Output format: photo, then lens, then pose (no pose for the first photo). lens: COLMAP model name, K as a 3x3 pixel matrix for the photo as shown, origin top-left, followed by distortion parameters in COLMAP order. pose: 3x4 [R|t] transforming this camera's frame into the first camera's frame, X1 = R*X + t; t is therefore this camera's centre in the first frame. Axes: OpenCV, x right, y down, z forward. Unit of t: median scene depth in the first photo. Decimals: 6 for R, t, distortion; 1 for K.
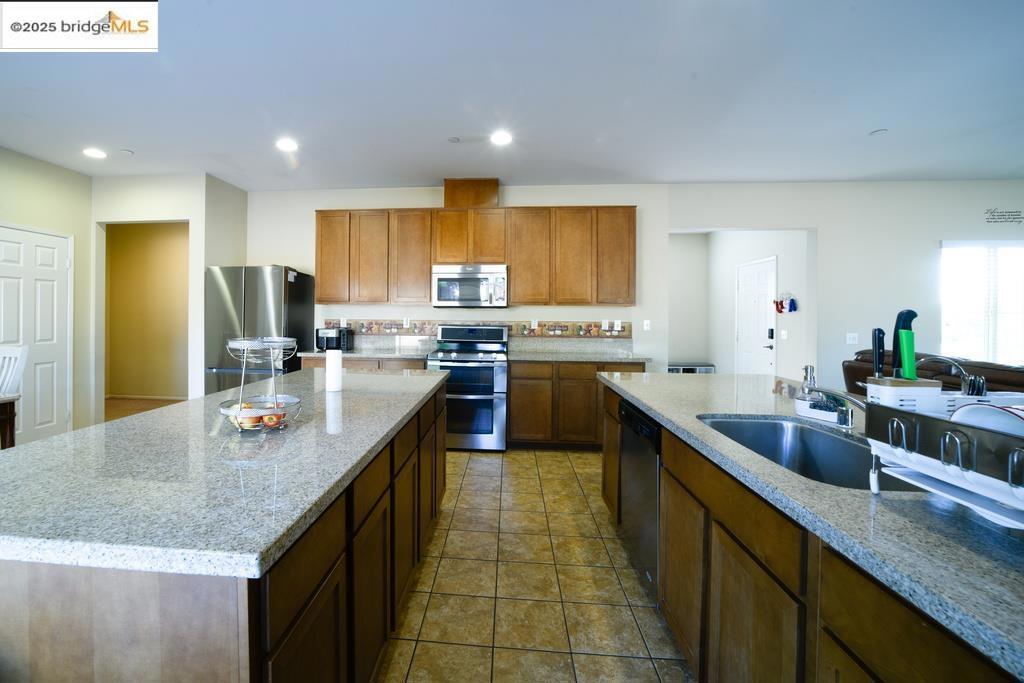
lens RADIAL K [[429.1, 0, 474.8], [0, 429.1, 317.3], [0, 0, 1]] dist [-0.000495, -0.000022]
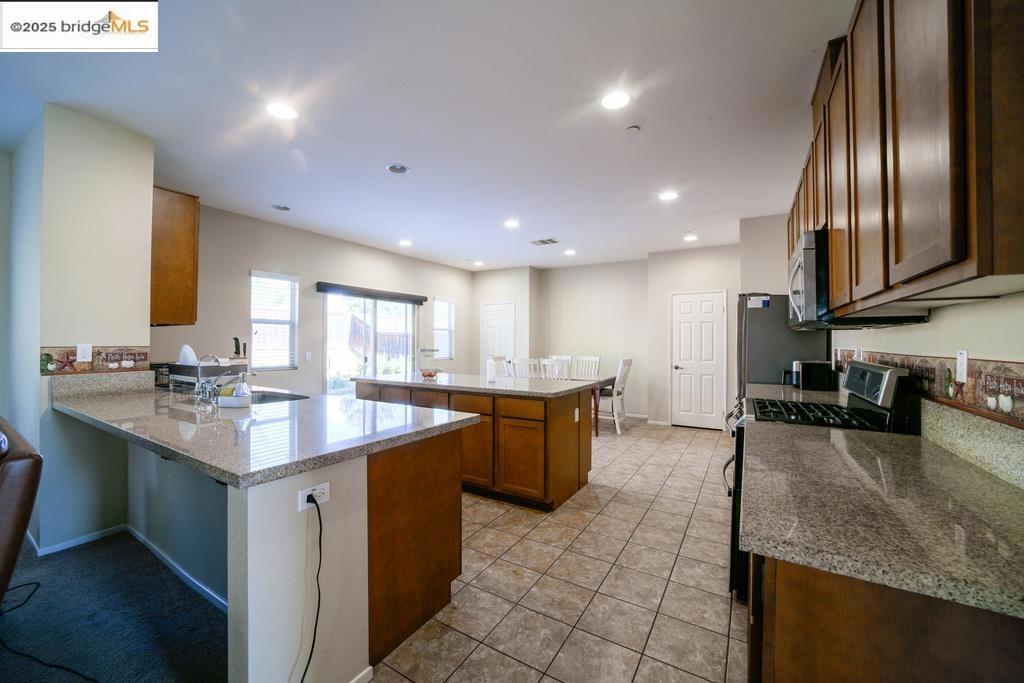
lens RADIAL K [[396.3, 0, 502.8], [0, 396.3, 340.3], [0, 0, 1]] dist [-0.000449, 0.000061]
pose [[-0.456837, -0.014130, -0.889438, 0.667080], [-0.005473, 0.999900, -0.013074, 0.002390], [0.889534, -0.001104, -0.456868, 1.016777]]
